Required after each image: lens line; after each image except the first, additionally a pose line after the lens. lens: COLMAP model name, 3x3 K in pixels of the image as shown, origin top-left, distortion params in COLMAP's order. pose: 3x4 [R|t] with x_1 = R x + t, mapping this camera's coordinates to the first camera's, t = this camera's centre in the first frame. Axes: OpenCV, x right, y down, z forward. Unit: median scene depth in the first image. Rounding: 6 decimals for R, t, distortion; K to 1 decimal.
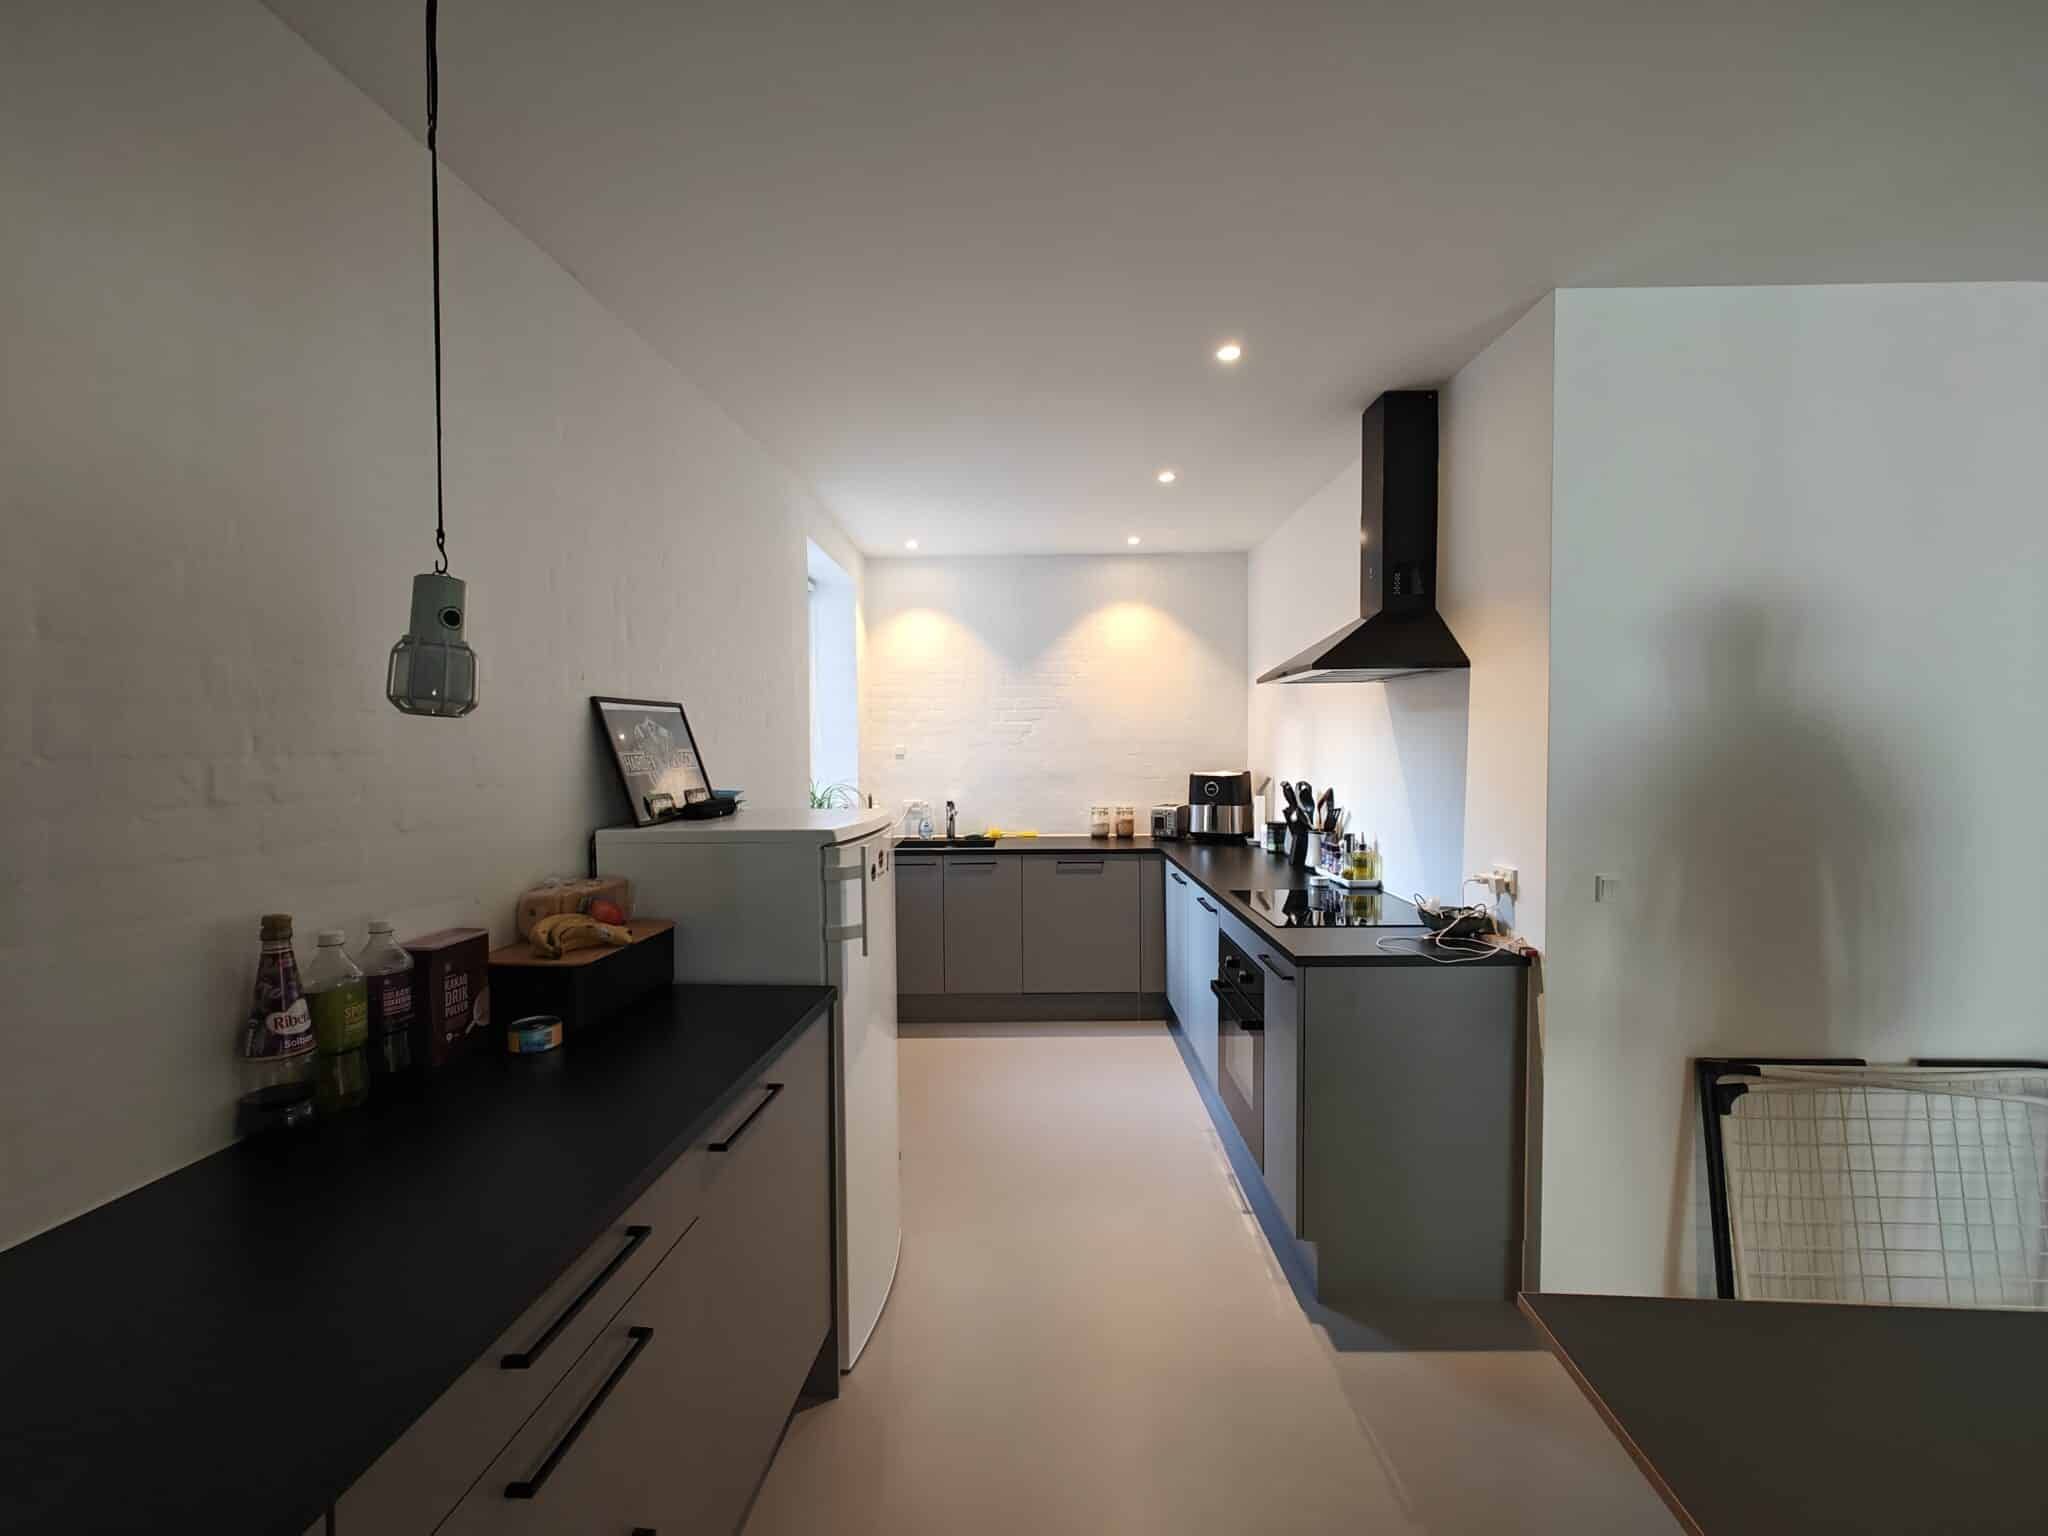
lens RADIAL K [[822.1, 0, 1033.6], [0, 822.1, 778.8], [0, 0, 1]] dist [-0.002256, -0.000029]
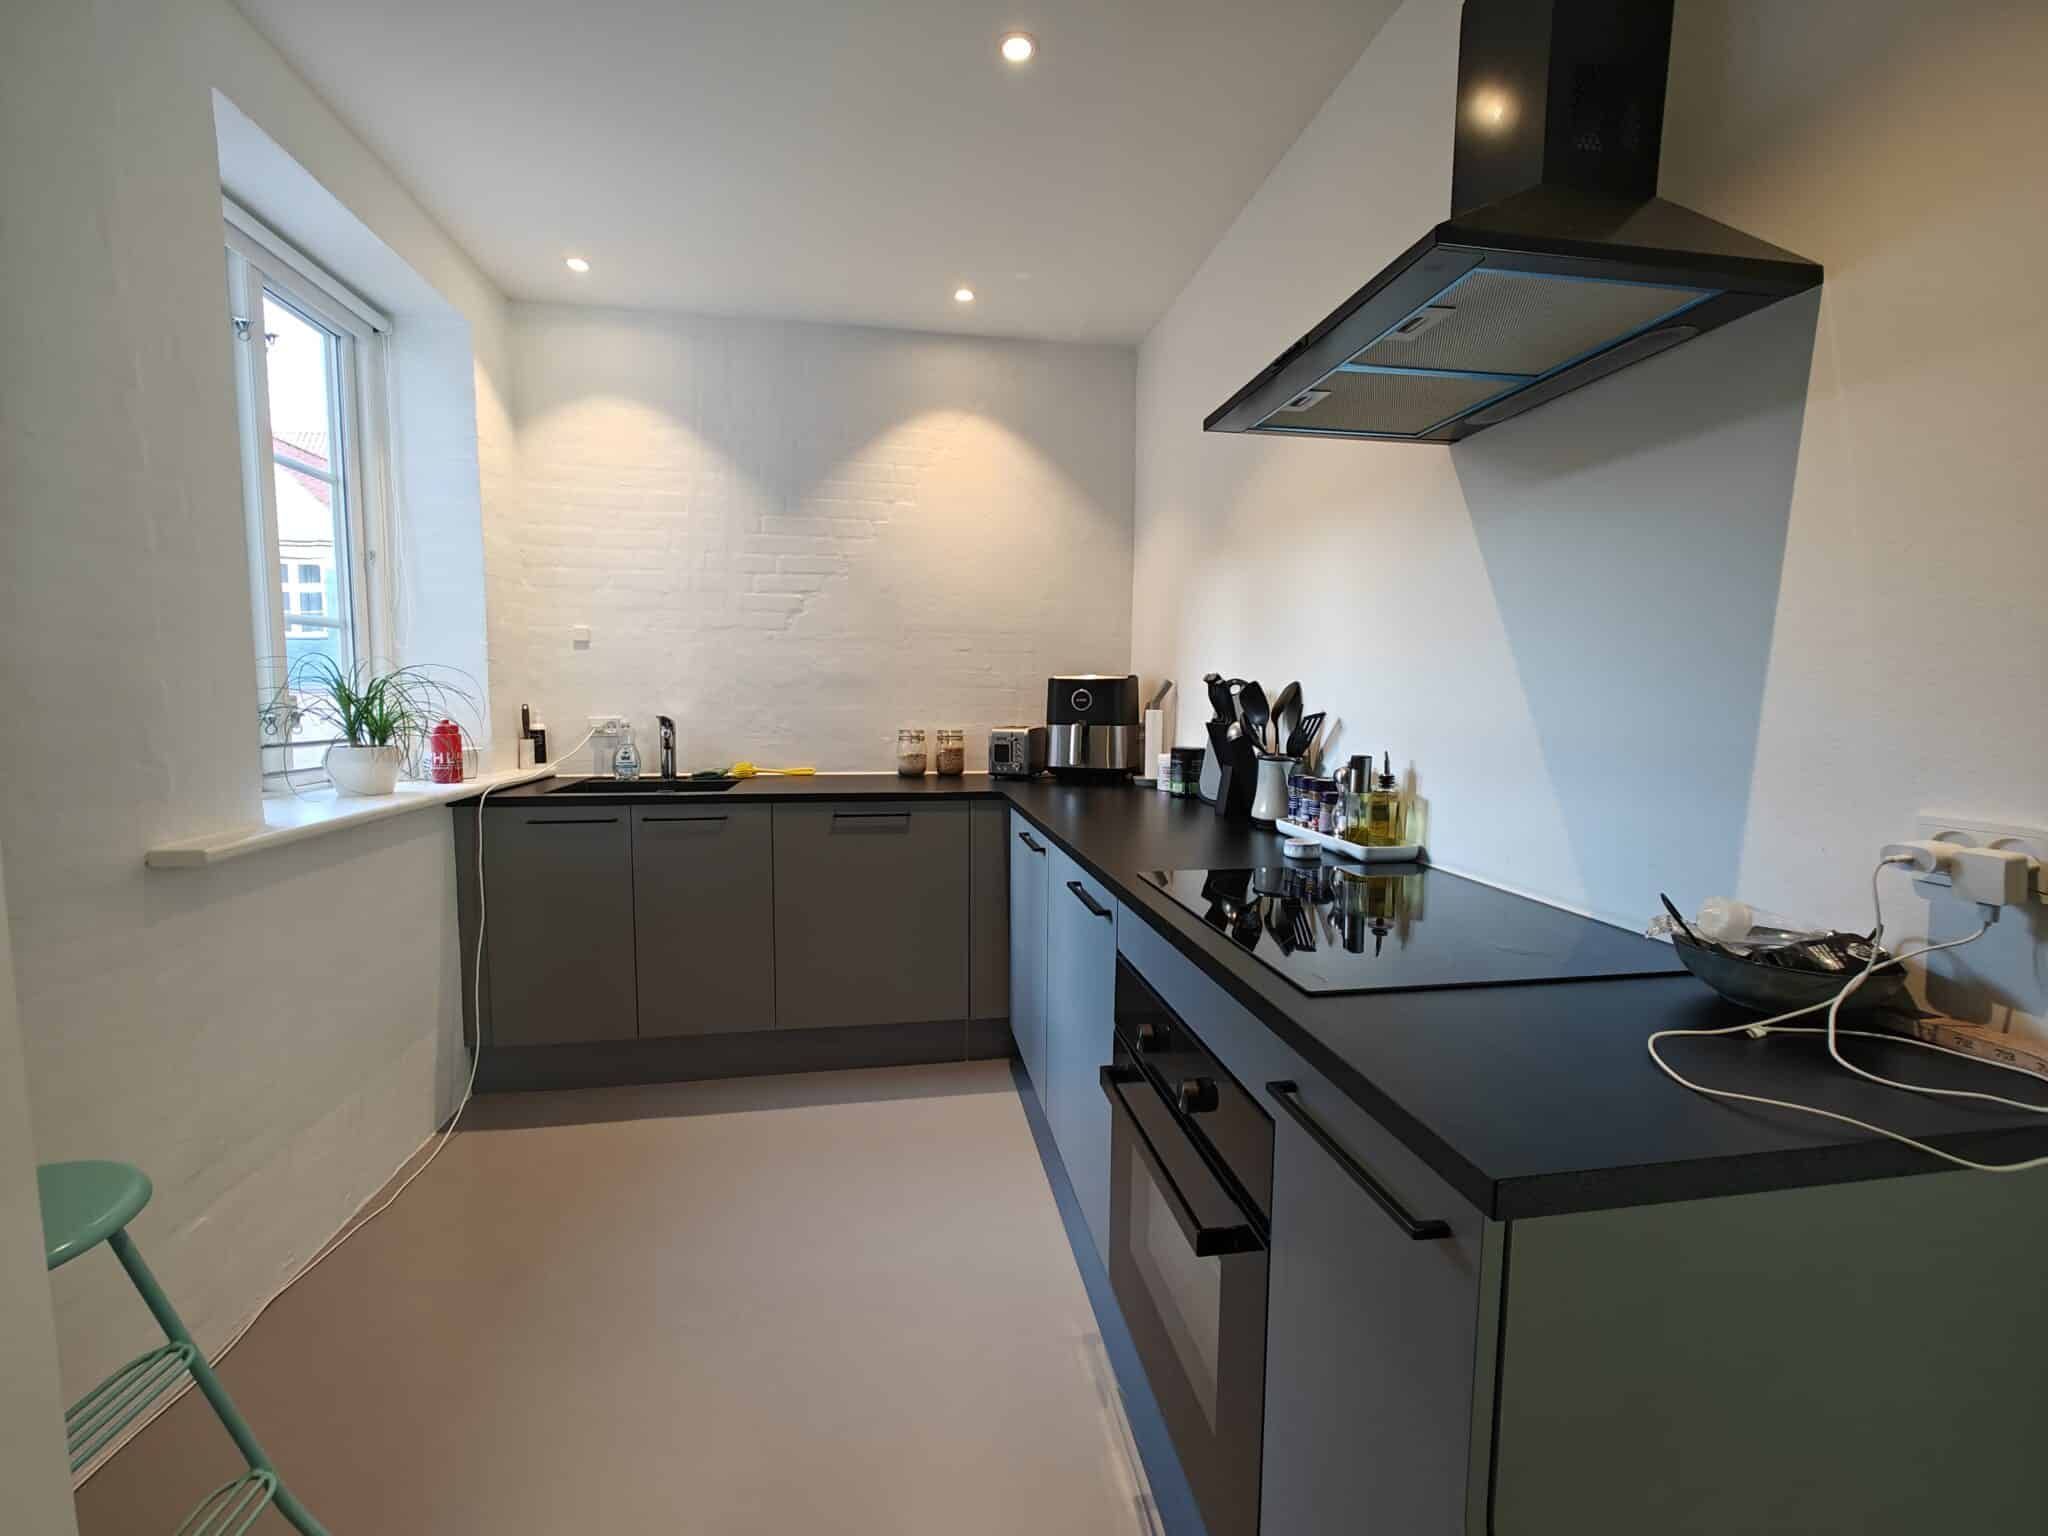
lens RADIAL K [[822.1, 0, 1024.1], [0, 822.1, 768.3], [0, 0, 1]] dist [-0.002256, -0.000029]
pose [[0.985502, 0.000156, 0.169664, 0.063922], [-0.008216, 0.998870, 0.046805, 0.037407], [-0.169465, -0.047520, 0.984390, 0.378759]]
